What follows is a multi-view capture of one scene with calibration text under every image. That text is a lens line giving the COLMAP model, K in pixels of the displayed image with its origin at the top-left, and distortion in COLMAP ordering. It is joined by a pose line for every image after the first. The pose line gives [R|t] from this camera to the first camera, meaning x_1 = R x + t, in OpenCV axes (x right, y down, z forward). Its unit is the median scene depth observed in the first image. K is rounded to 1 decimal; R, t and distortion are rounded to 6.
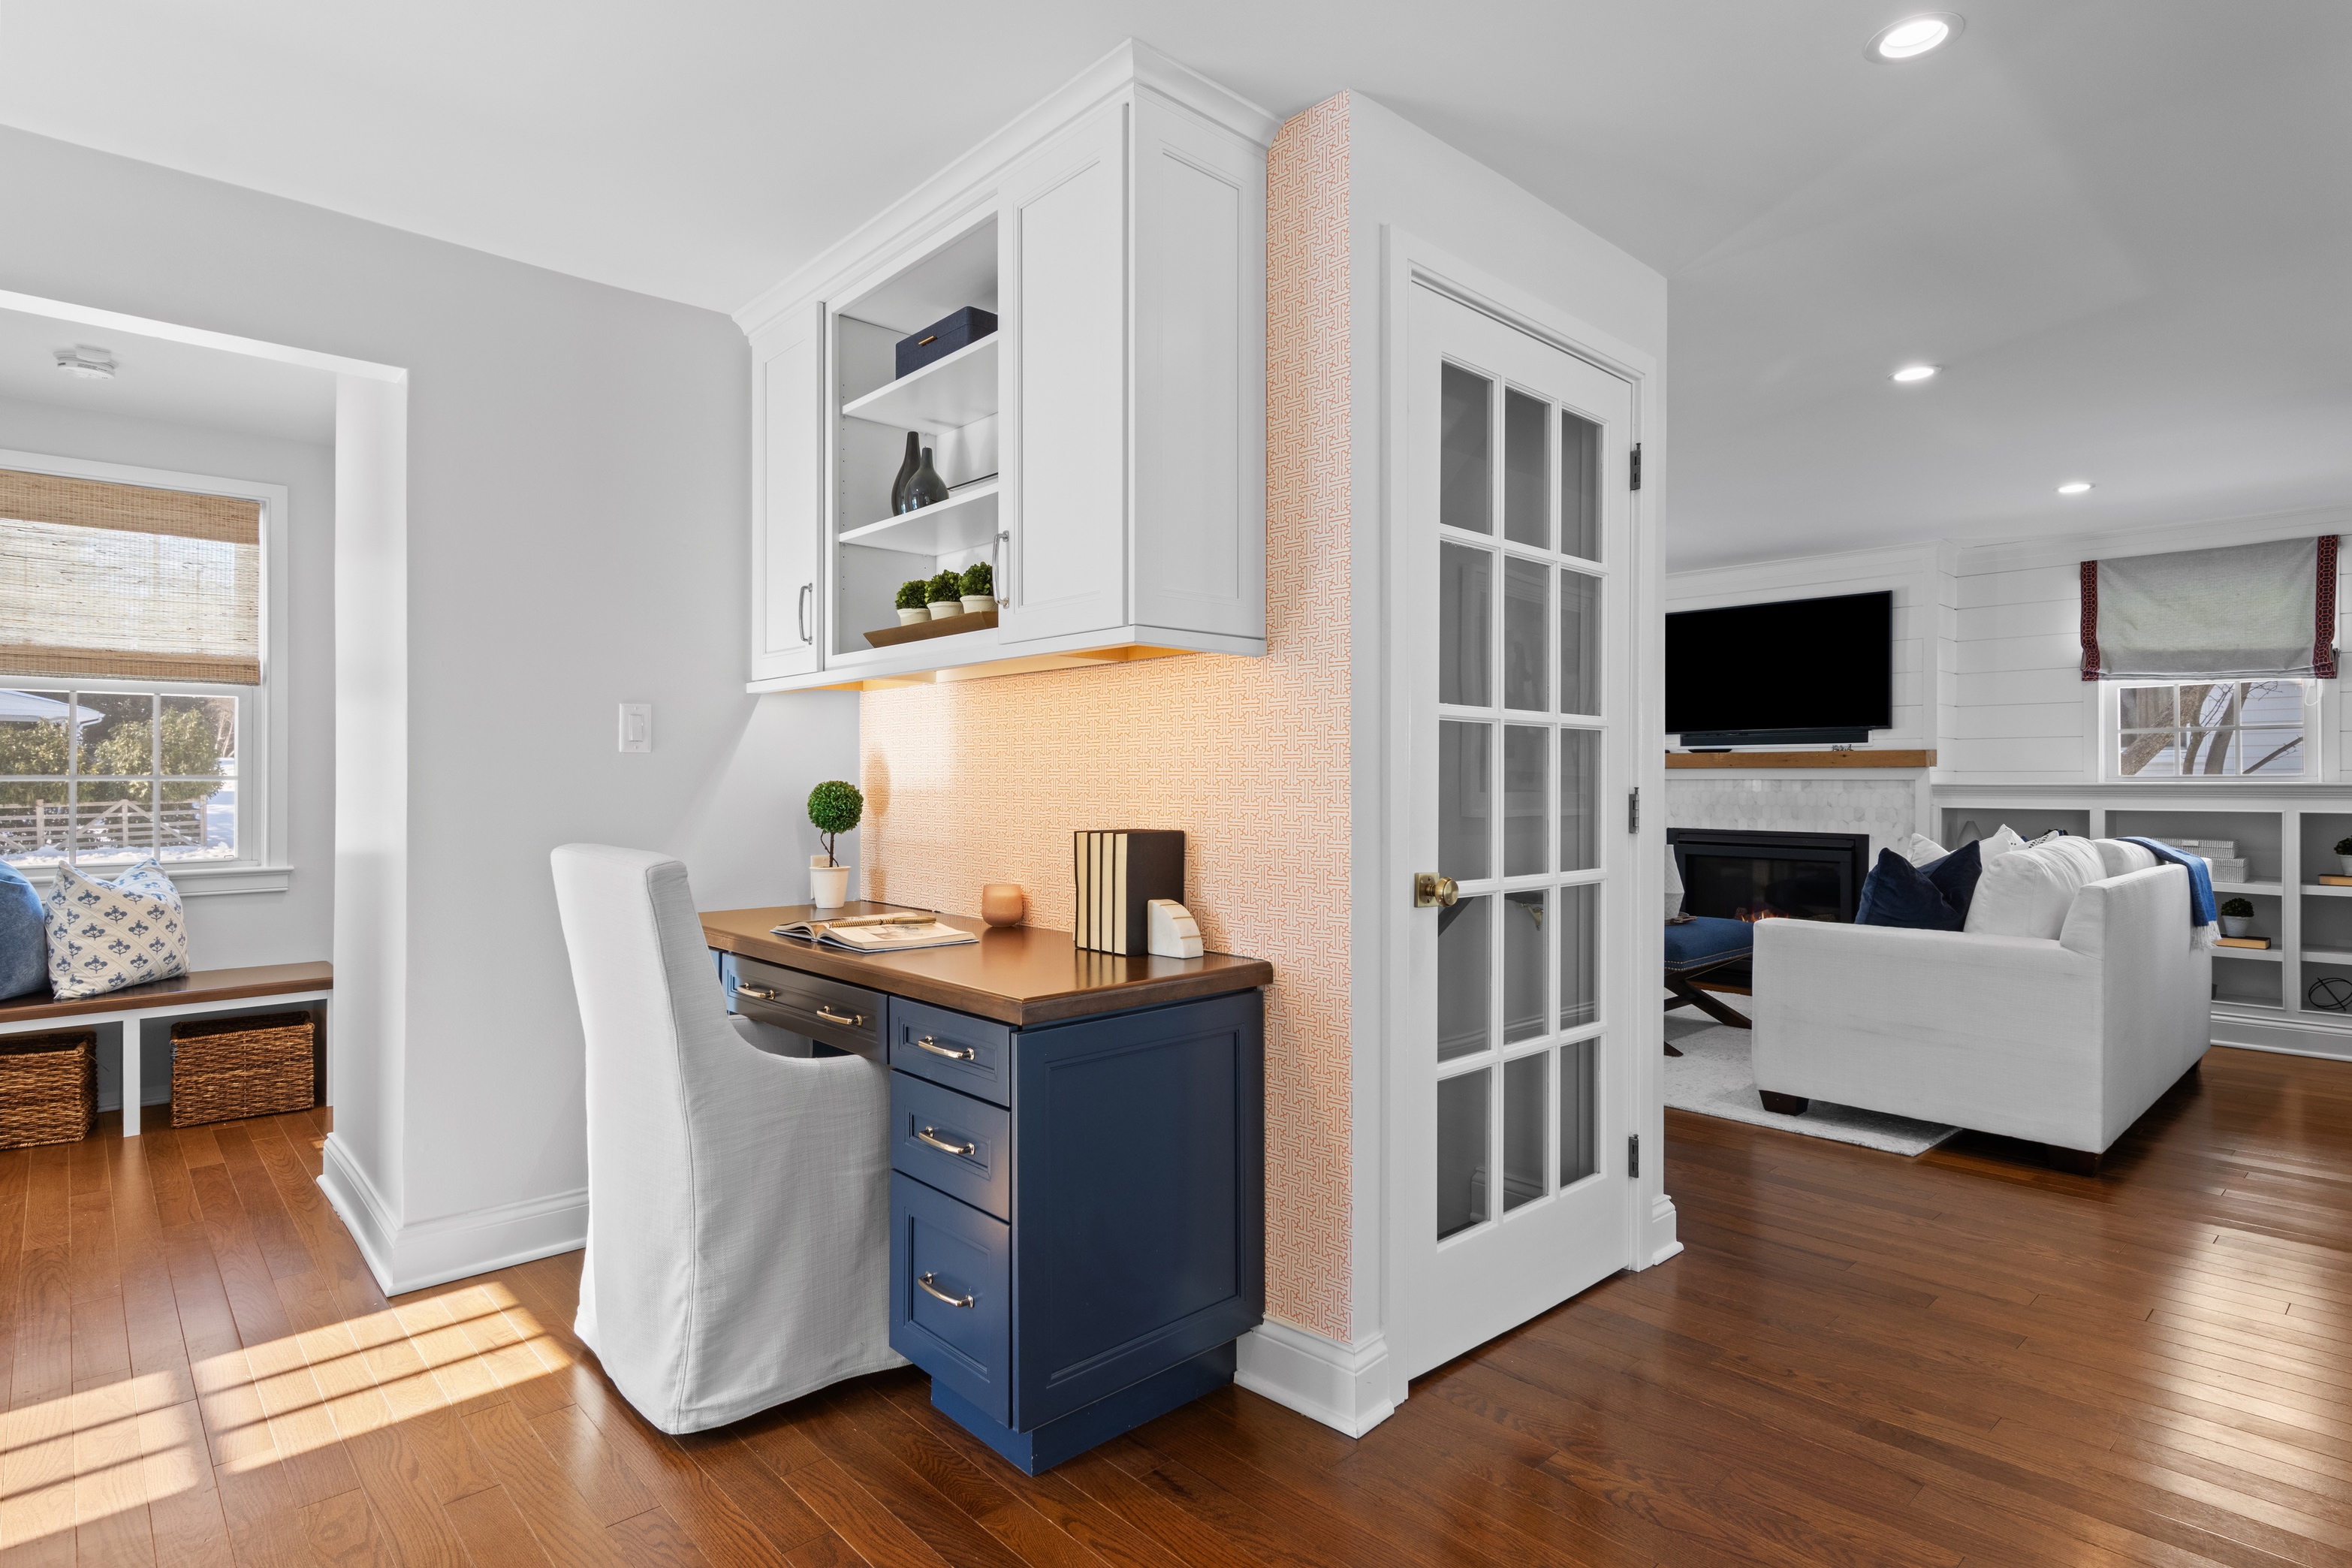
lens RADIAL K [[1201.0, 0, 1173.3], [0, 1201.0, 777.7], [0, 0, 1]] dist [0.008970, -0.001858]
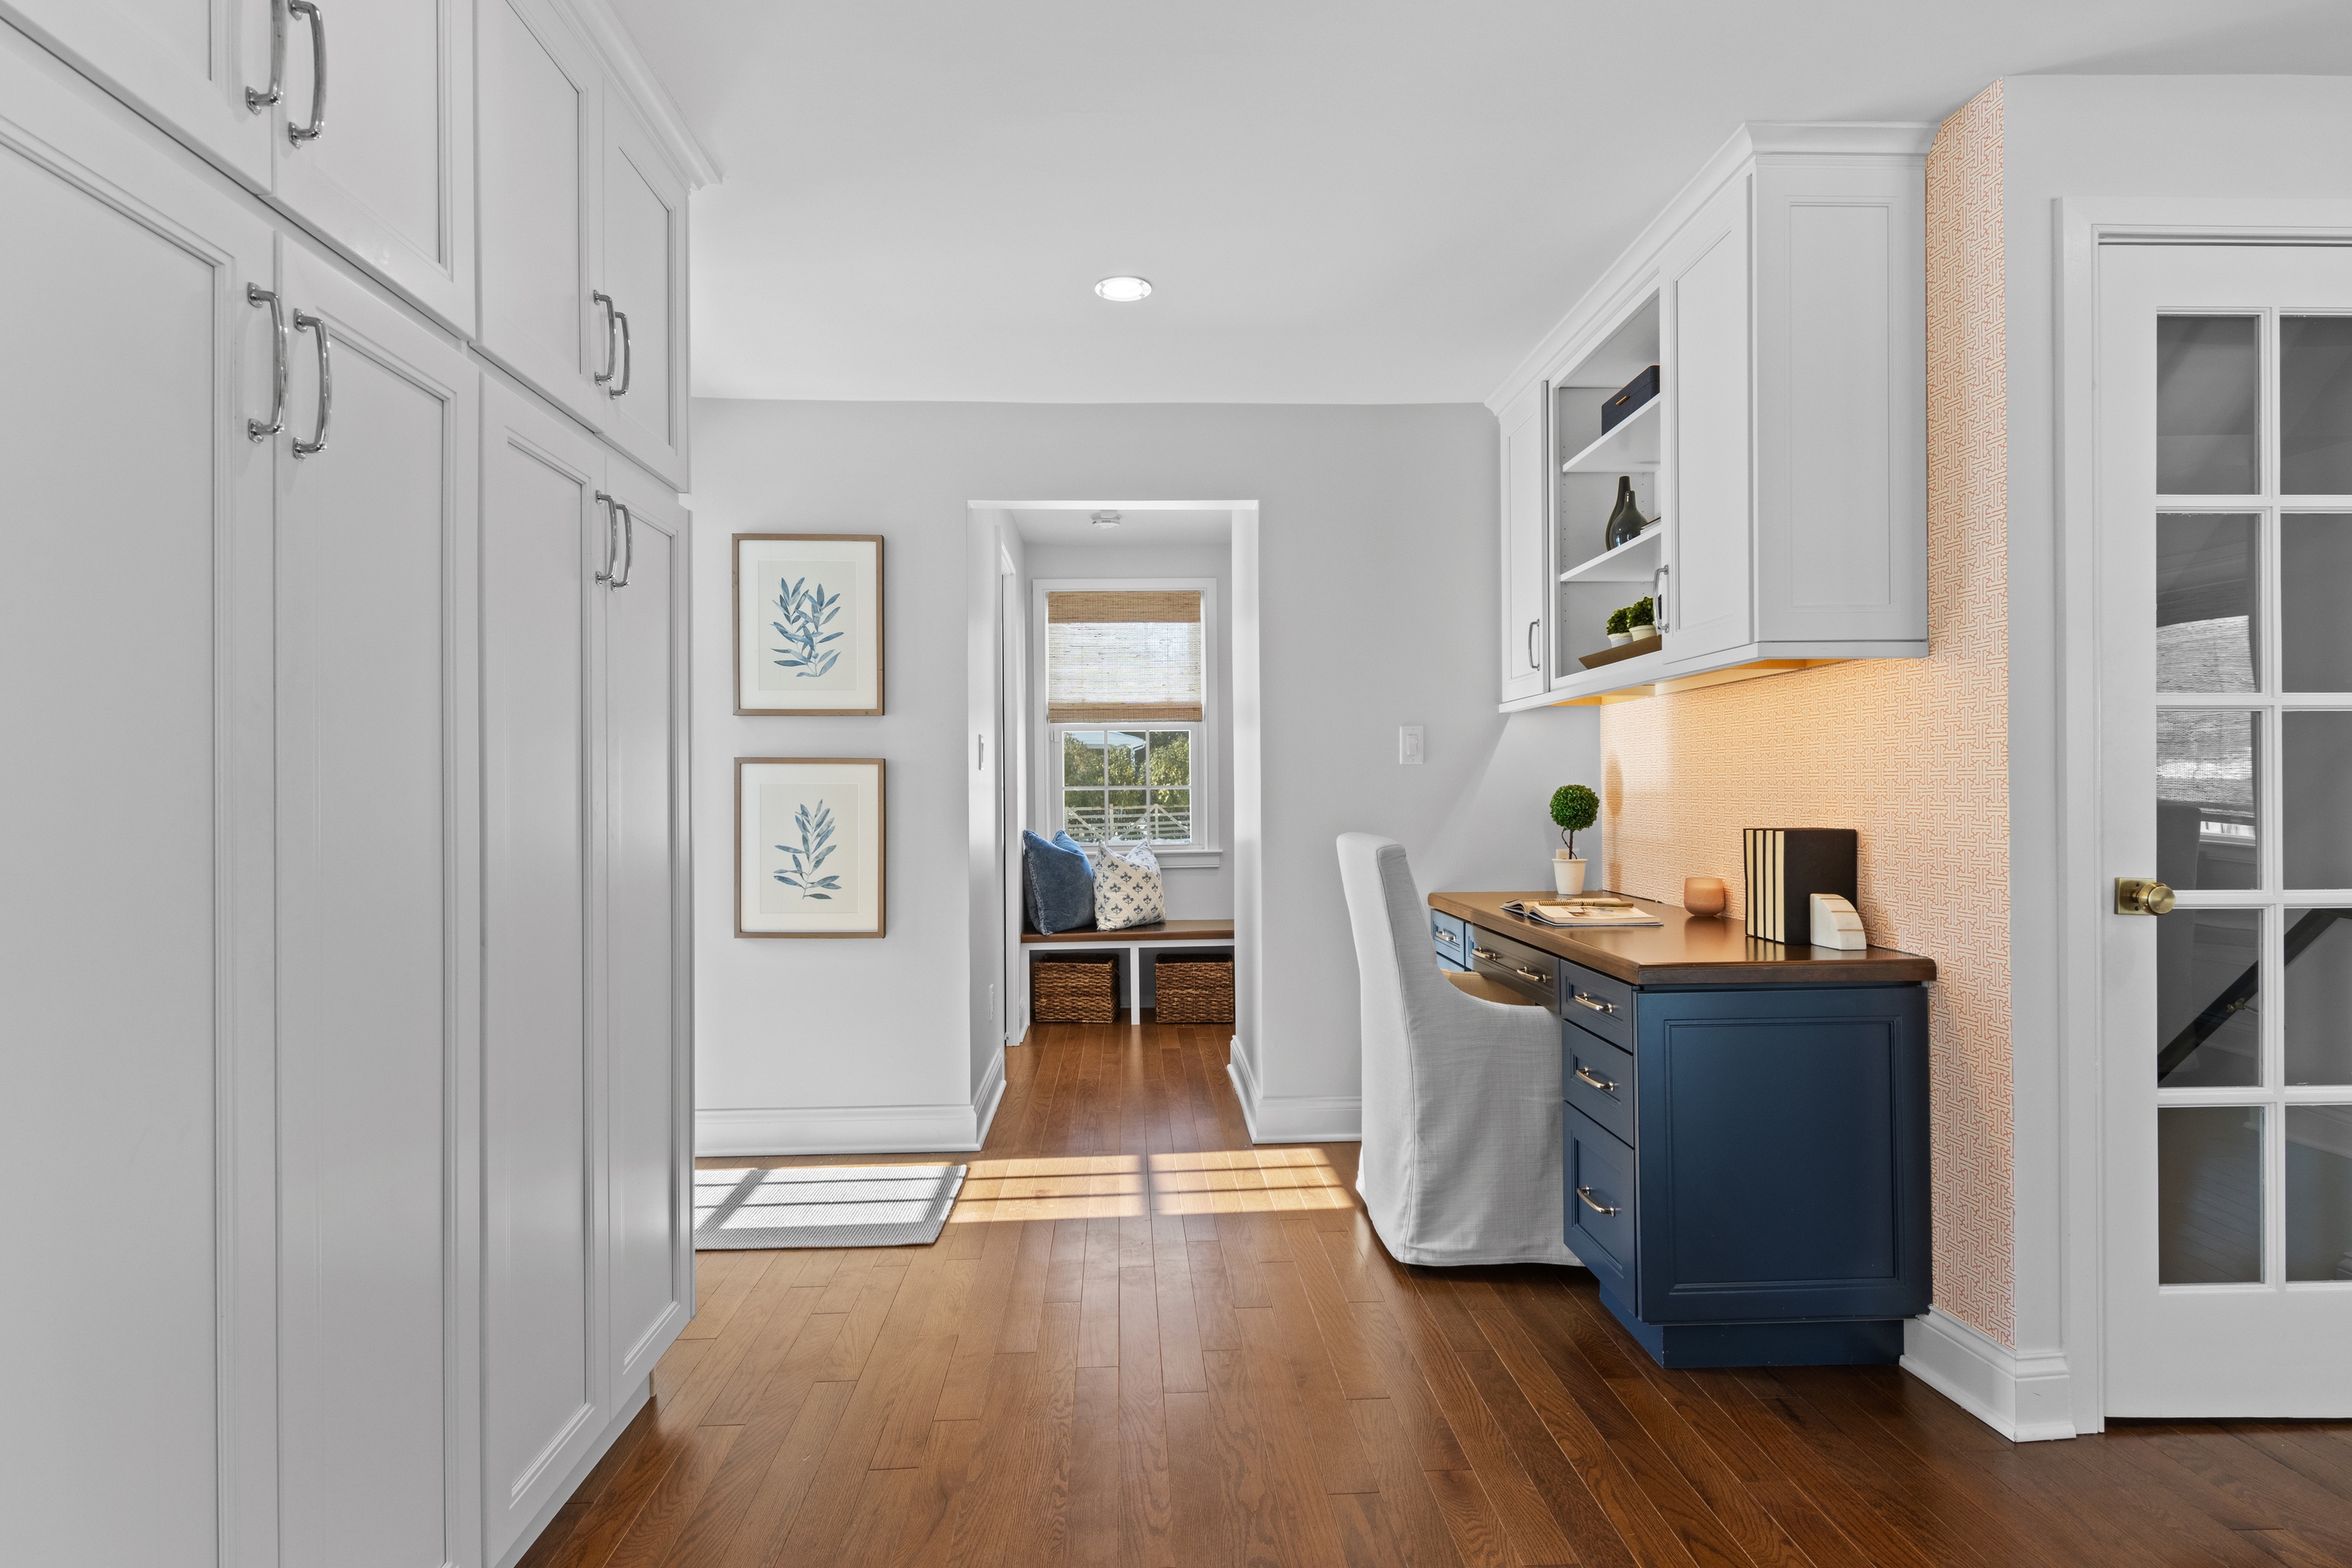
lens RADIAL K [[1199.9, 0, 1174.7], [0, 1199.9, 792.0], [0, 0, 1]] dist [0.007217, -0.000510]
pose [[0.762508, -0.006254, -0.646949, 0.200078], [0.011338, 0.999929, 0.003697, 0.001185], [0.646880, -0.010154, 0.762524, -0.147622]]
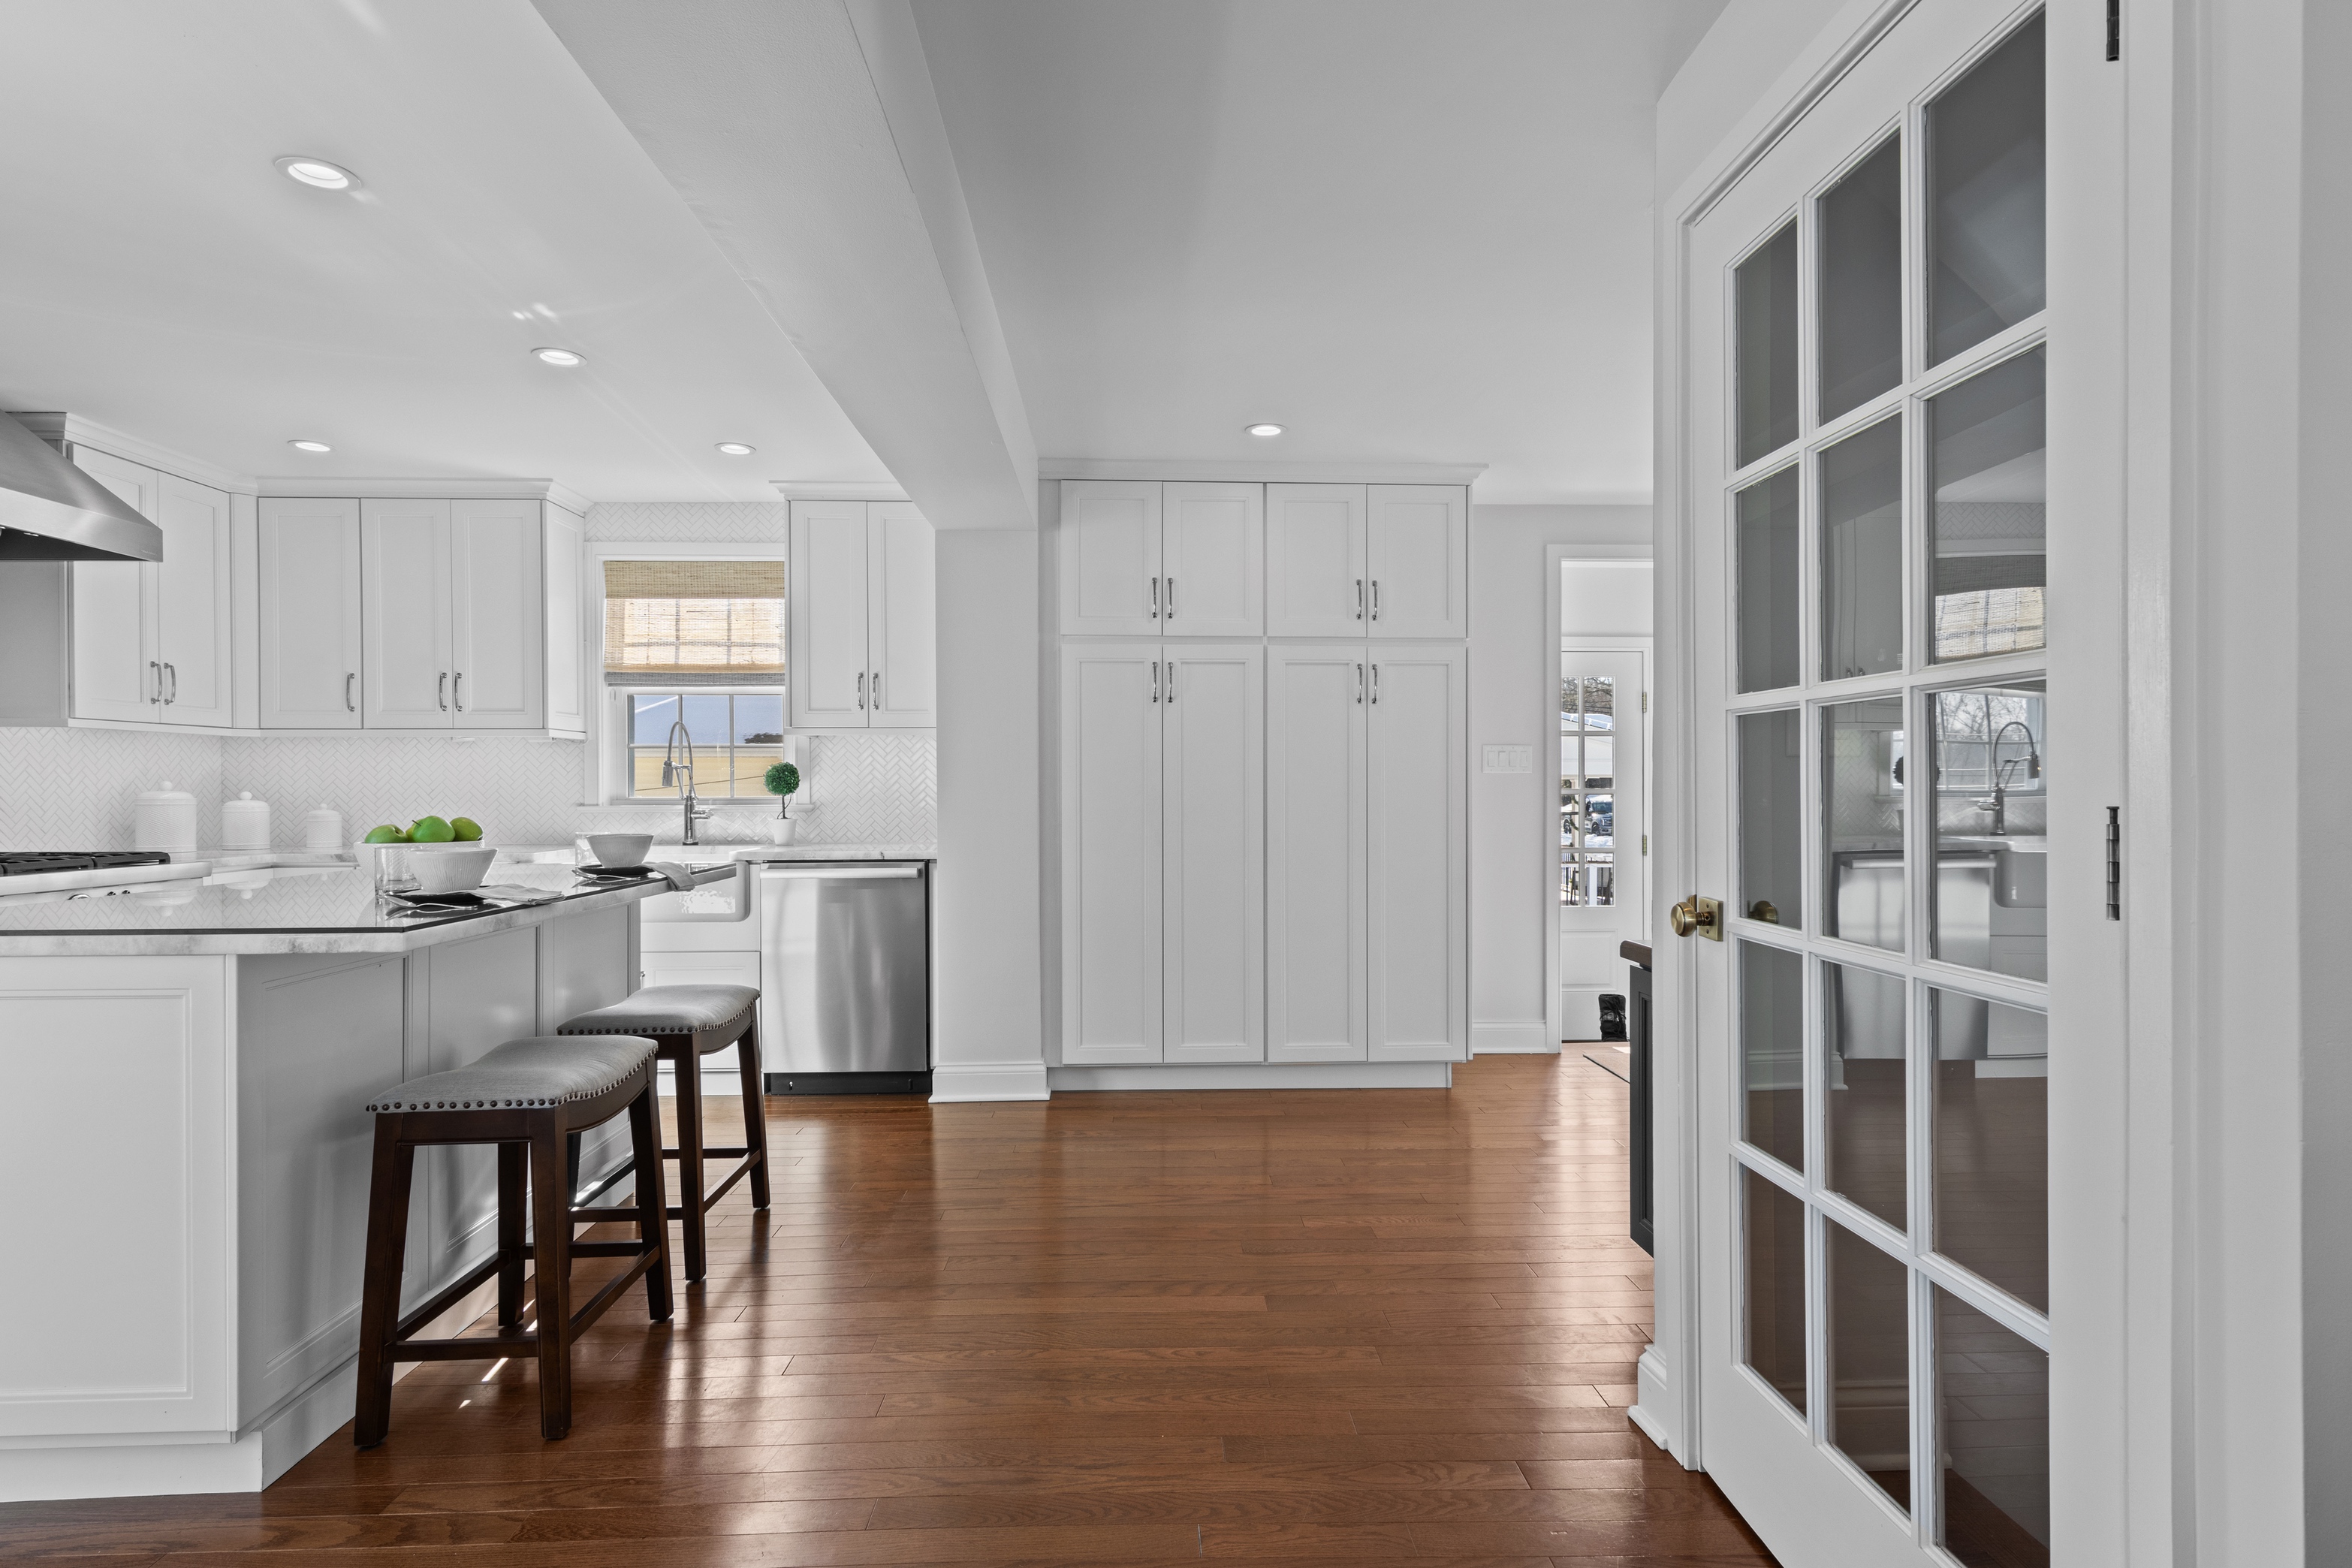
lens RADIAL K [[1192.3, 0, 1180.3], [0, 1192.3, 803.5], [0, 0, 1]] dist [0.006079, -0.000140]
pose [[-0.647333, 0.009682, -0.762146, 0.885349], [0.003632, 0.999947, 0.009618, 0.001200], [0.762199, 0.003458, -0.647334, 1.015995]]
